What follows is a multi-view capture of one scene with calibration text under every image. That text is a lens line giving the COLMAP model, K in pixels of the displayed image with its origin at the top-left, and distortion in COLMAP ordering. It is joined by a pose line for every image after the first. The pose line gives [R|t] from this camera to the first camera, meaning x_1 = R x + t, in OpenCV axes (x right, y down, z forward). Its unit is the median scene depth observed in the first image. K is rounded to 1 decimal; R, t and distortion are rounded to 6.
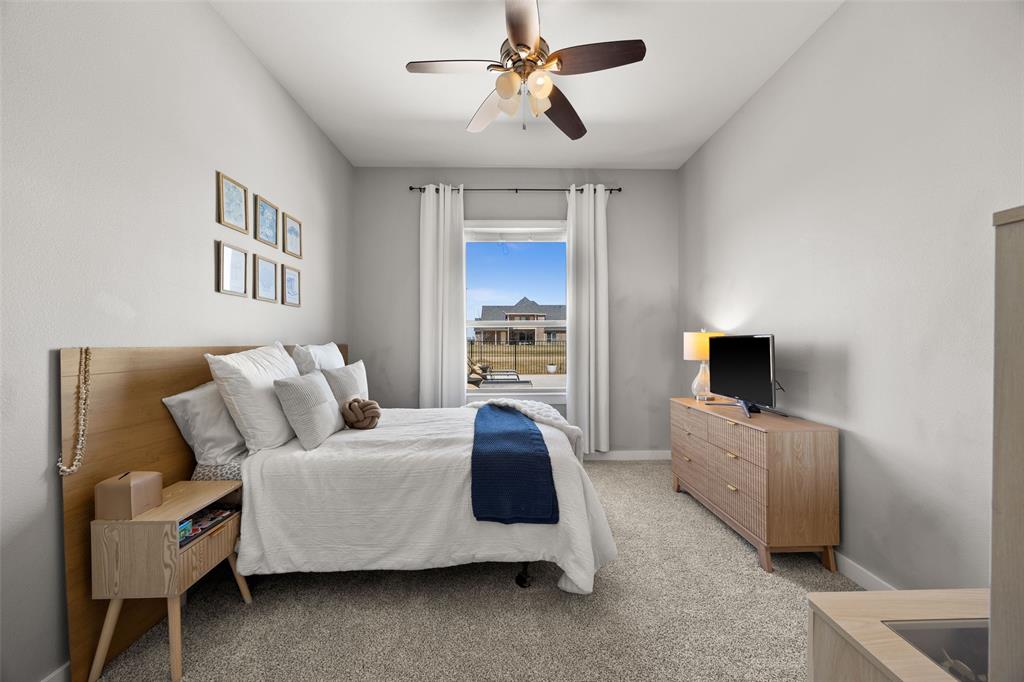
lens RADIAL K [[394.9, 0, 517.0], [0, 394.9, 345.1], [0, 0, 1]] dist [-0.002741, -0.000100]
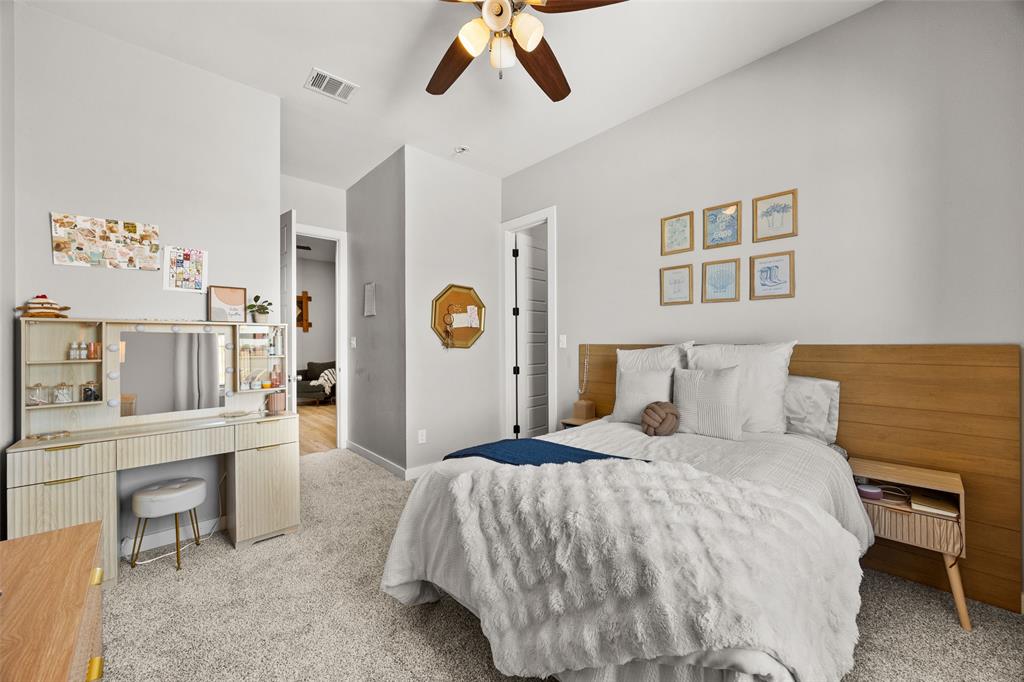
lens RADIAL K [[394.9, 0, 517.0], [0, 394.9, 345.1], [0, 0, 1]] dist [-0.002741, -0.000100]
pose [[-0.750307, 0.007848, -0.661043, 0.485398], [-0.004176, 0.999853, 0.016611, -0.013866], [0.661076, 0.015224, -0.750164, 1.497809]]
